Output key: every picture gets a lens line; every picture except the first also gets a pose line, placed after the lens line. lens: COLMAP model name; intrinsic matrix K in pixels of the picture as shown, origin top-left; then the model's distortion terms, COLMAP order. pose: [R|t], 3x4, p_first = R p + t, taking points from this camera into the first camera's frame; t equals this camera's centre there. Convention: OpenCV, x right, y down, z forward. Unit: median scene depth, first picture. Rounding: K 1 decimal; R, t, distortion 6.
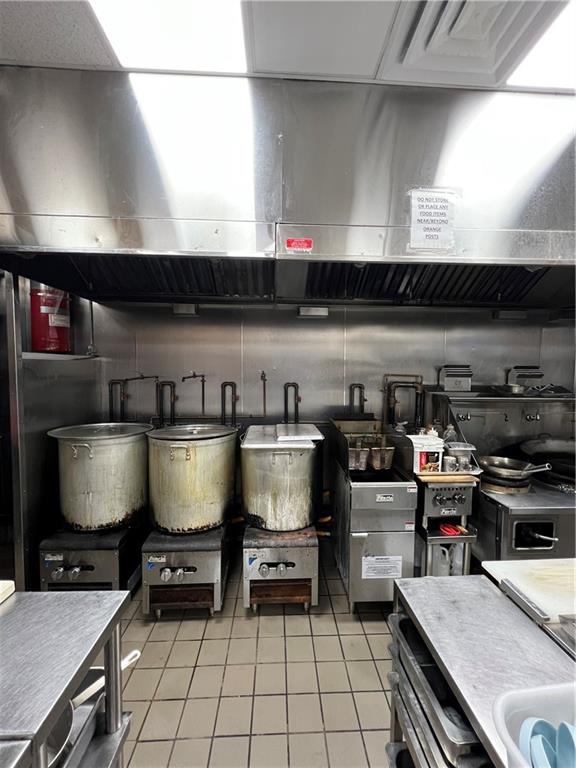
lens RADIAL K [[306.5, 0, 289.5], [0, 306.5, 383.5], [0, 0, 1]] dist [-0.001707, 0.000264]
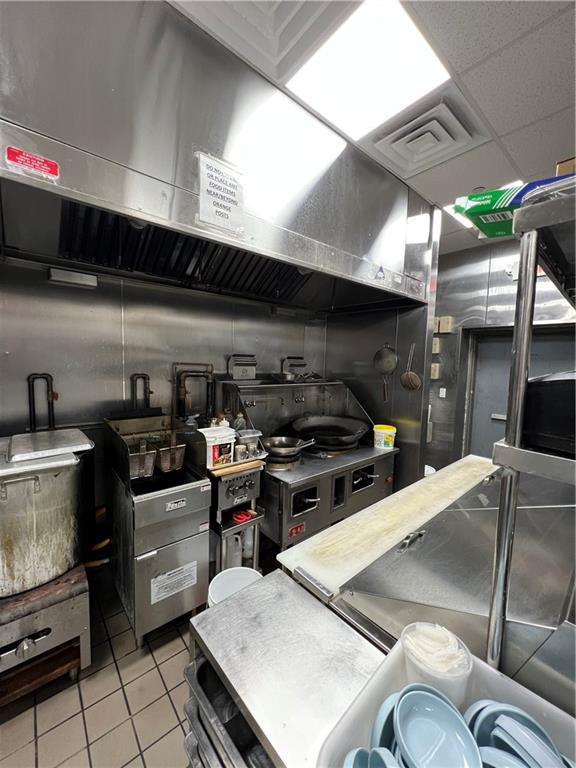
lens RADIAL K [[306.5, 0, 289.5], [0, 306.5, 383.5], [0, 0, 1]] dist [-0.001707, 0.000264]
pose [[0.788816, -0.032323, 0.613779, 0.035517], [0.005767, 0.998962, 0.045195, -0.010527], [-0.614602, -0.032111, 0.788183, 0.107790]]
